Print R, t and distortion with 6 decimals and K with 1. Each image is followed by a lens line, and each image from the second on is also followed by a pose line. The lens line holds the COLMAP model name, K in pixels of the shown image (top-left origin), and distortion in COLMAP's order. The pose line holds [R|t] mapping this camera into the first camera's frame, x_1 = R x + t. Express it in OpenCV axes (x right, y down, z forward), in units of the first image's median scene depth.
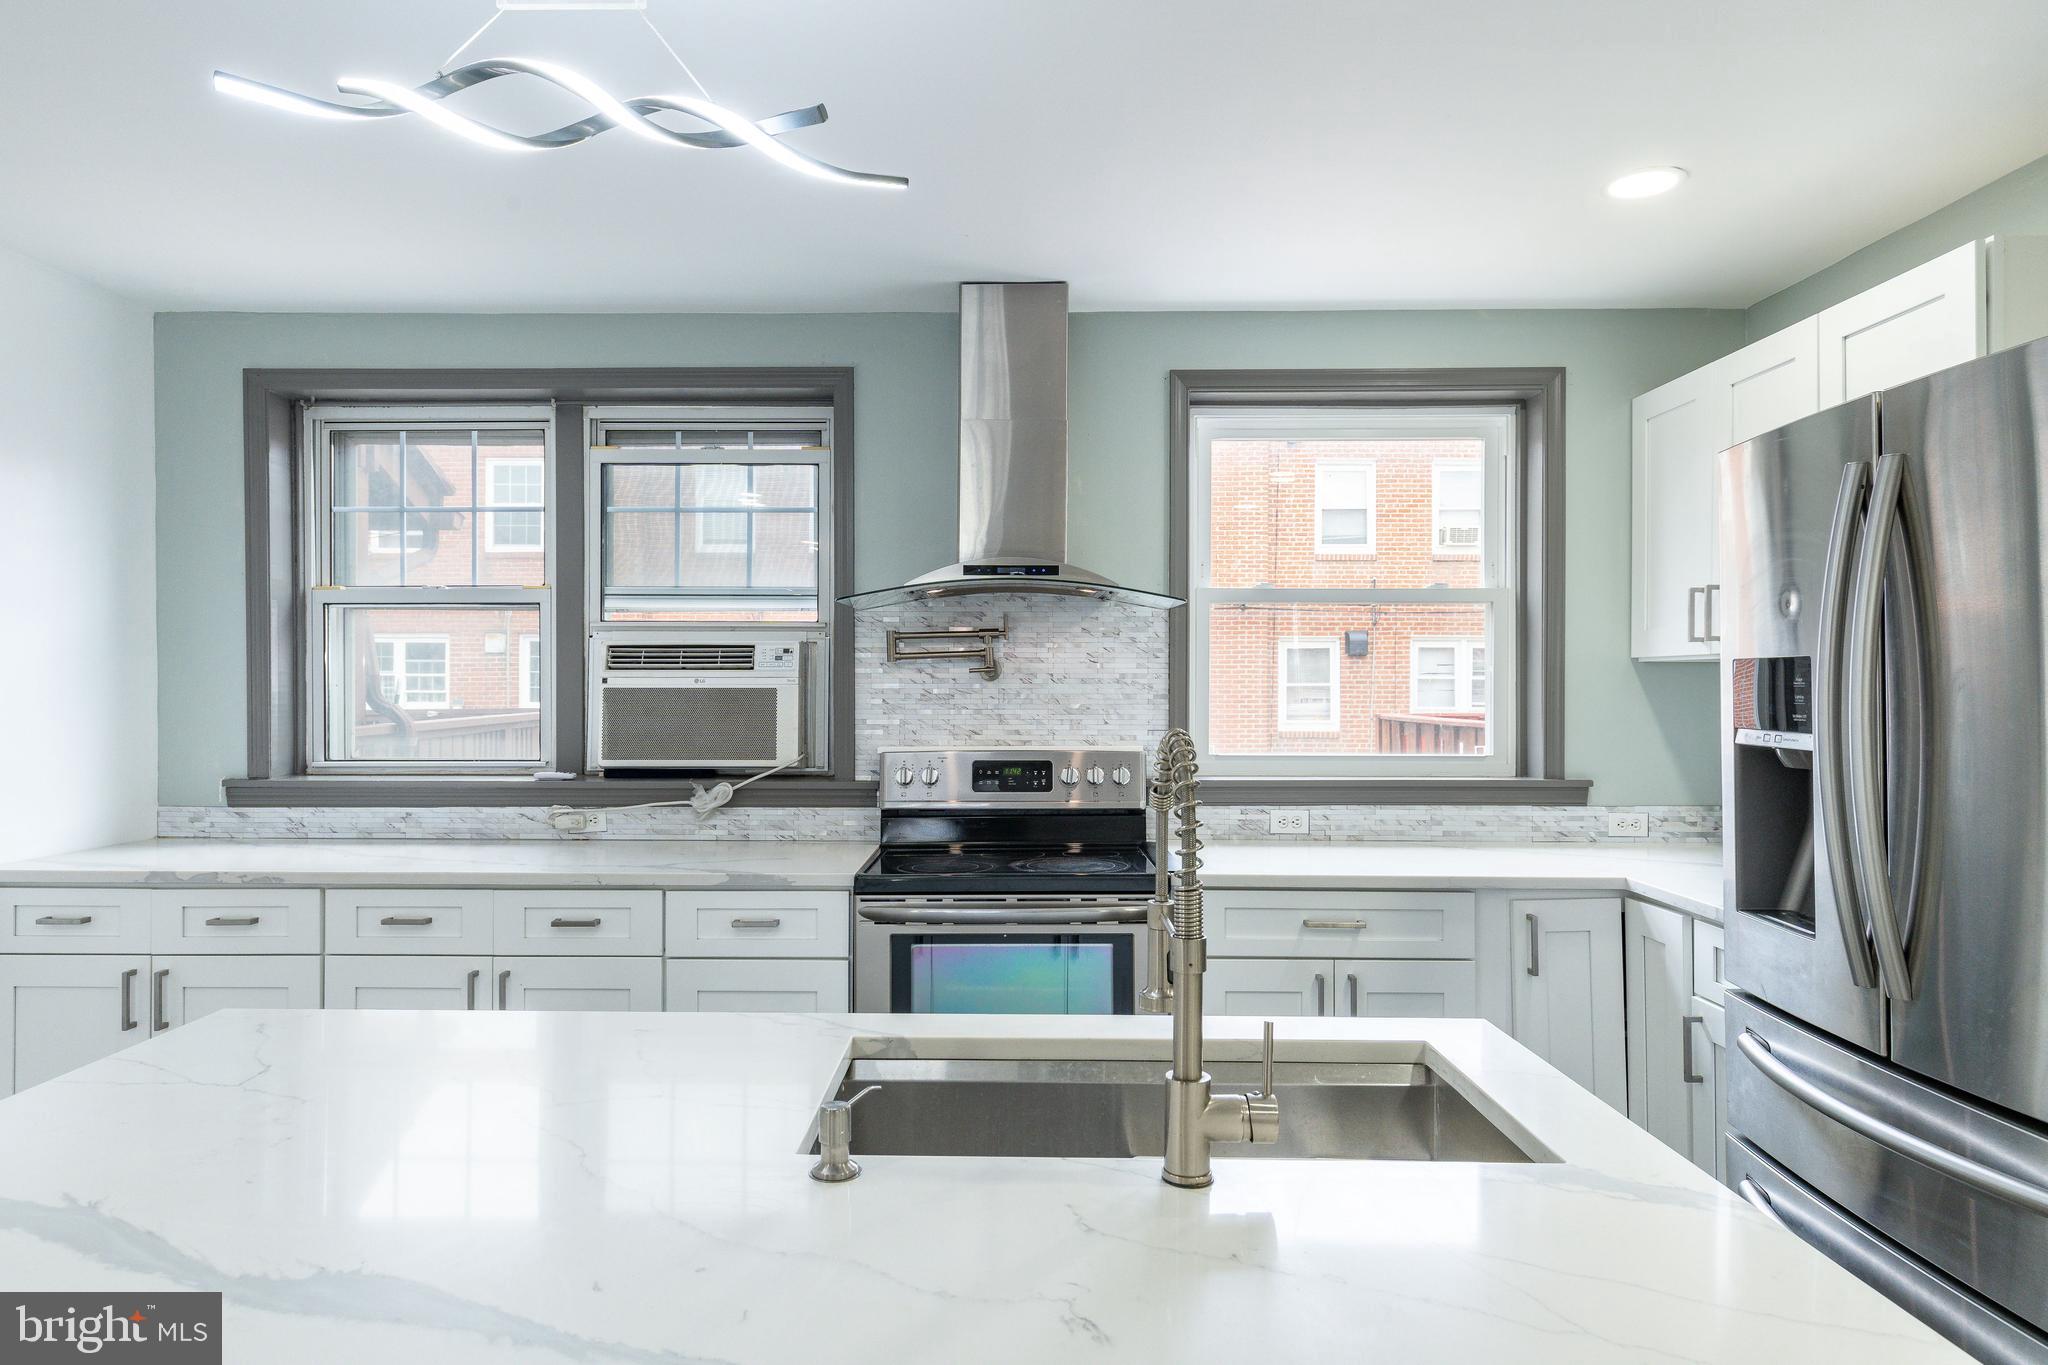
lens RADIAL K [[1273.1, 0, 1026.4], [0, 1273.1, 680.8], [0, 0, 1]] dist [-0.002987, -0.000696]
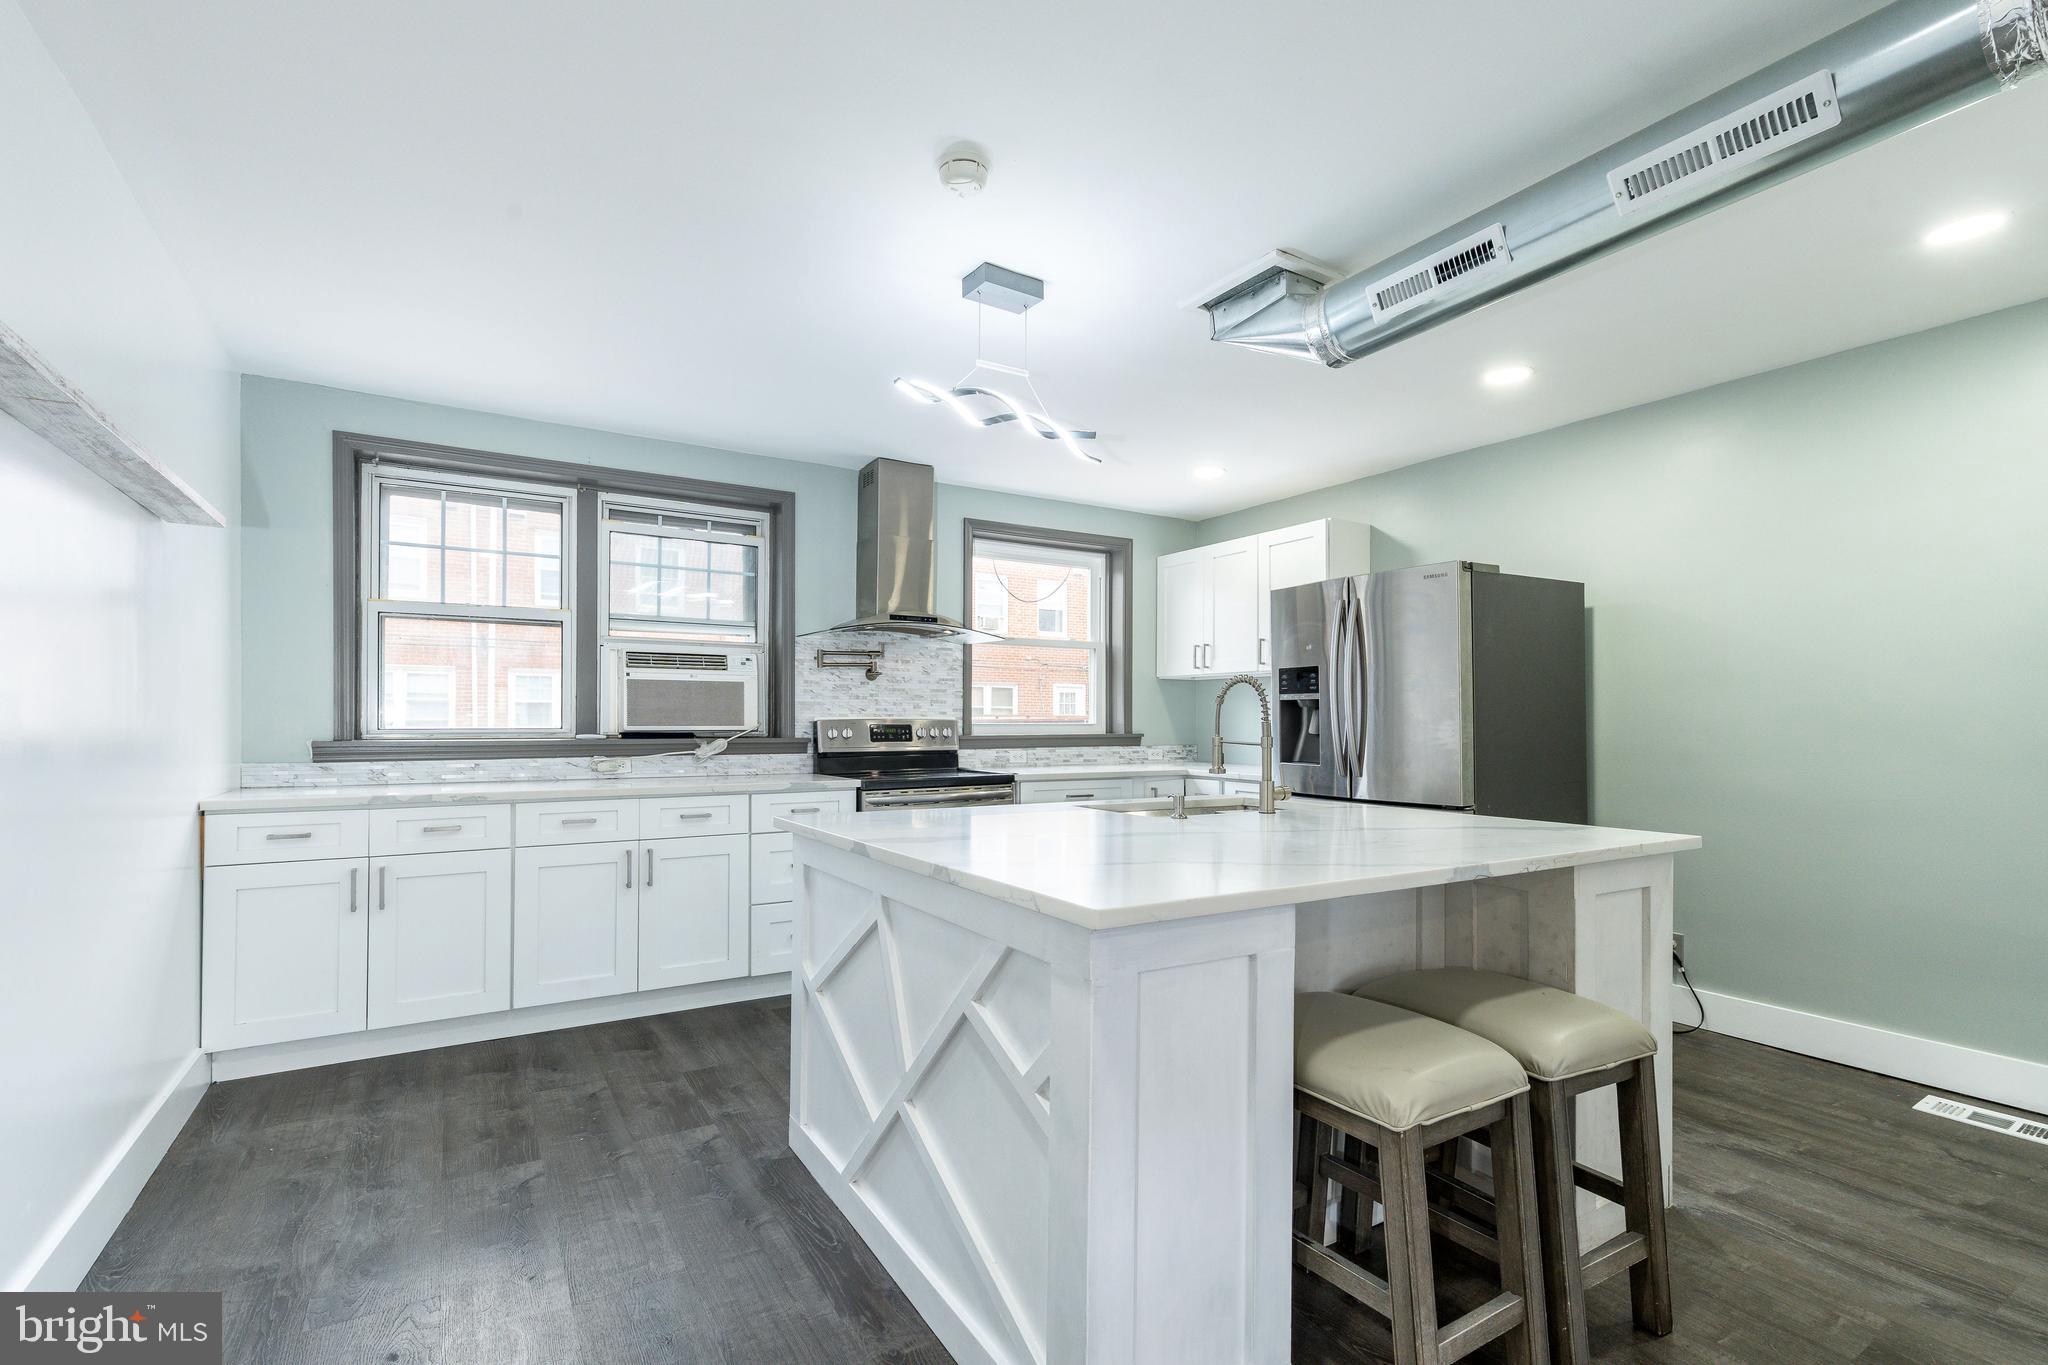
lens RADIAL K [[943.1, 0, 1032.6], [0, 943.1, 703.3], [0, 0, 1]] dist [0.007873, -0.002144]
pose [[0.841220, 0.013088, 0.540534, -0.543335], [-0.004055, 0.999832, -0.017897, 0.053818], [-0.540677, 0.012863, 0.841132, -0.220407]]
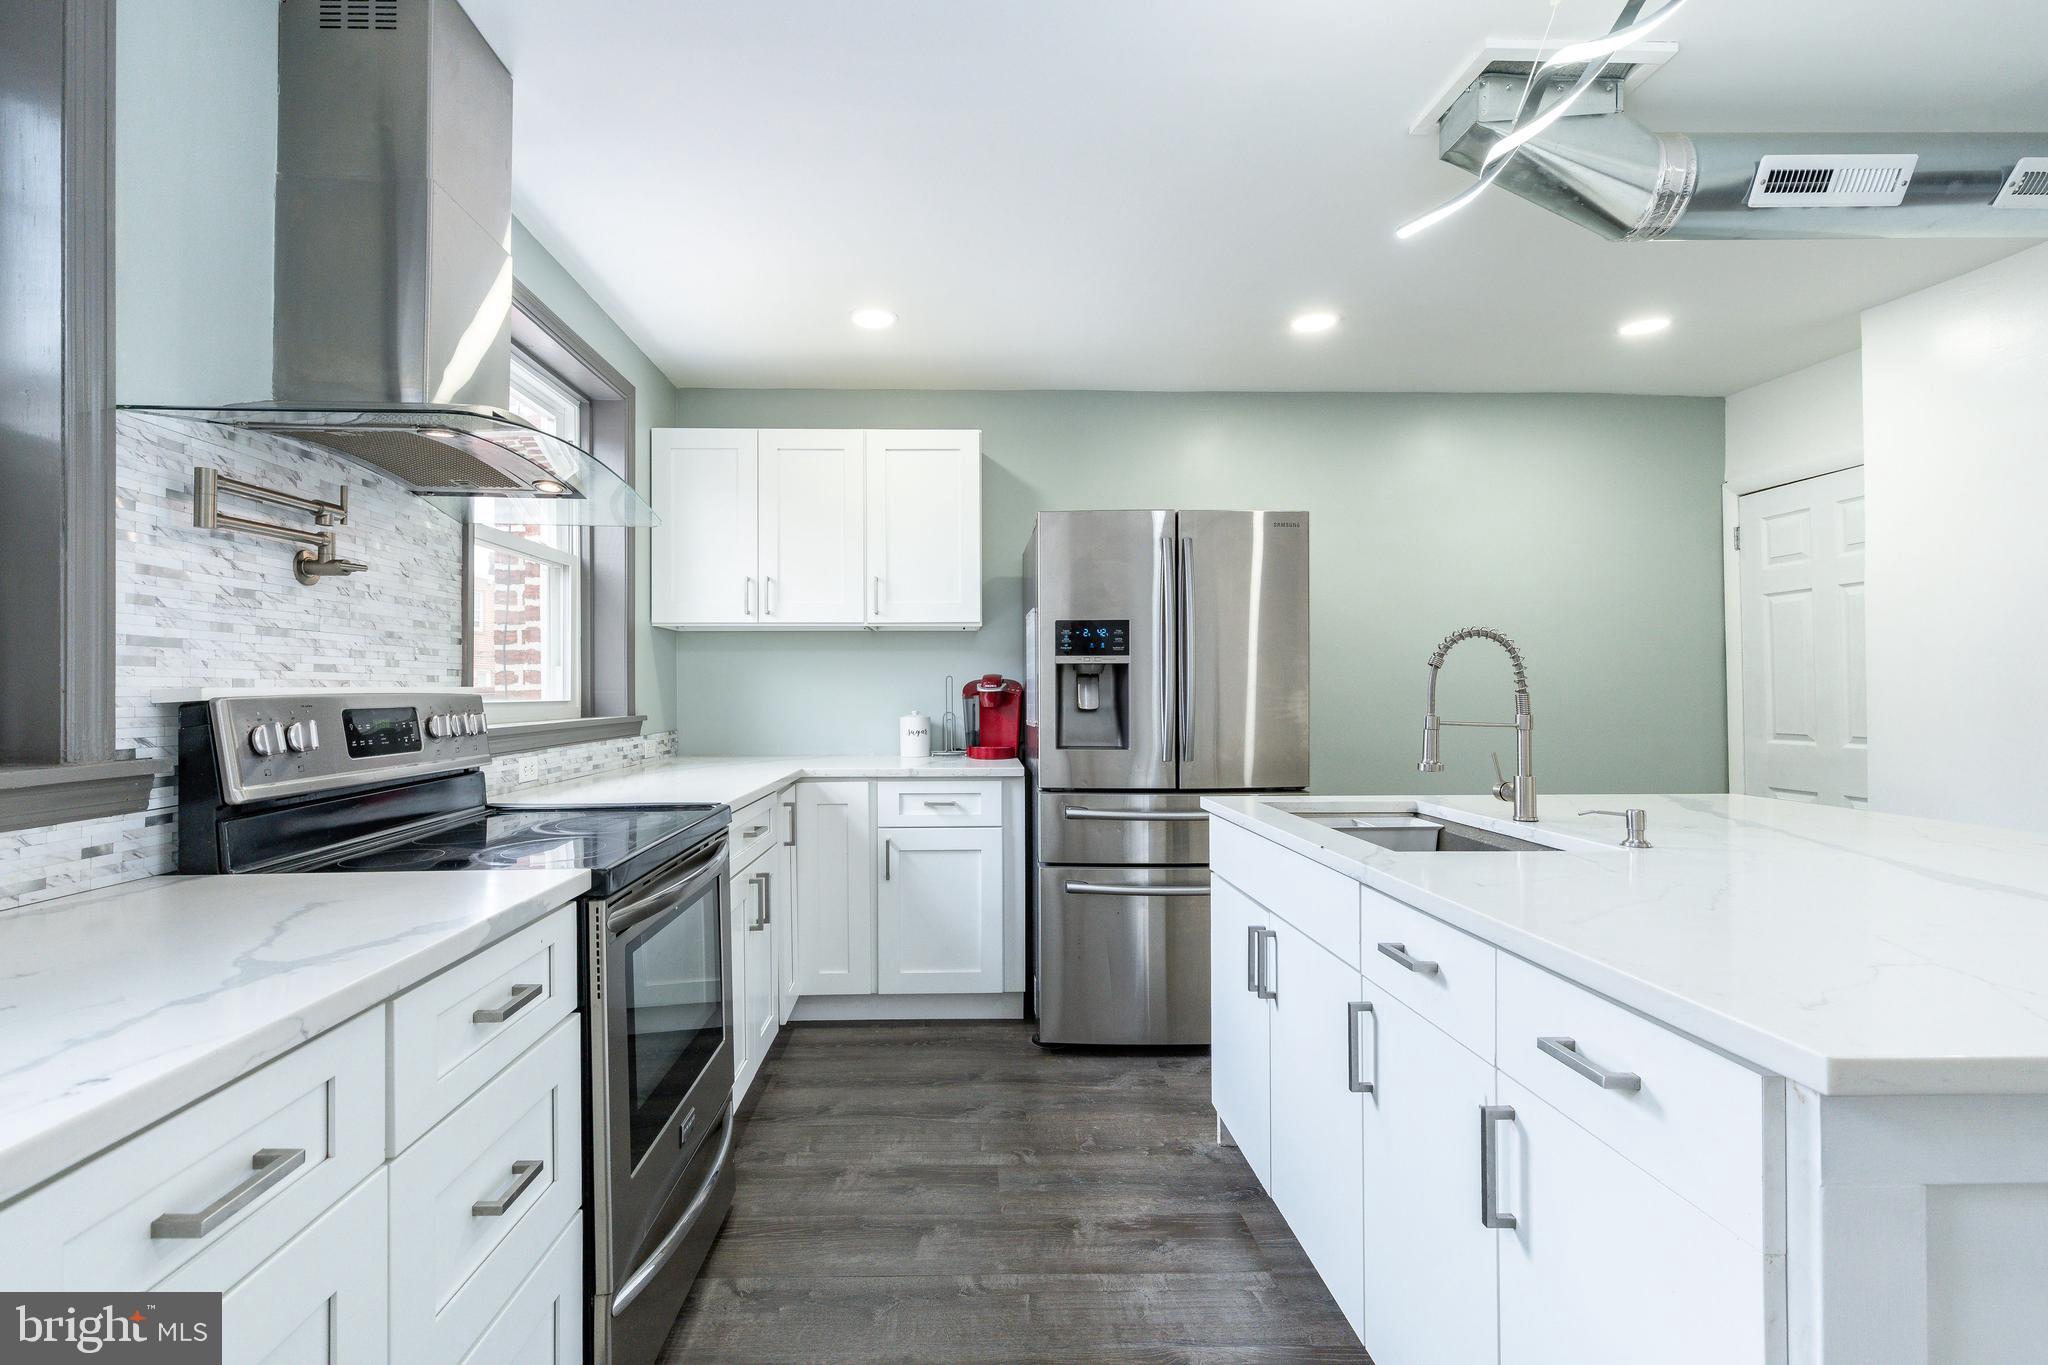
lens RADIAL K [[943.1, 0, 955.6], [0, 943.1, 680.7], [0, 0, 1]] dist [0.007873, -0.002144]
pose [[-0.034349, 0.011073, 0.999349, -0.501070], [0.000571, 0.999939, -0.011060, 0.052176], [-0.999410, 0.000191, -0.034354, 0.691546]]
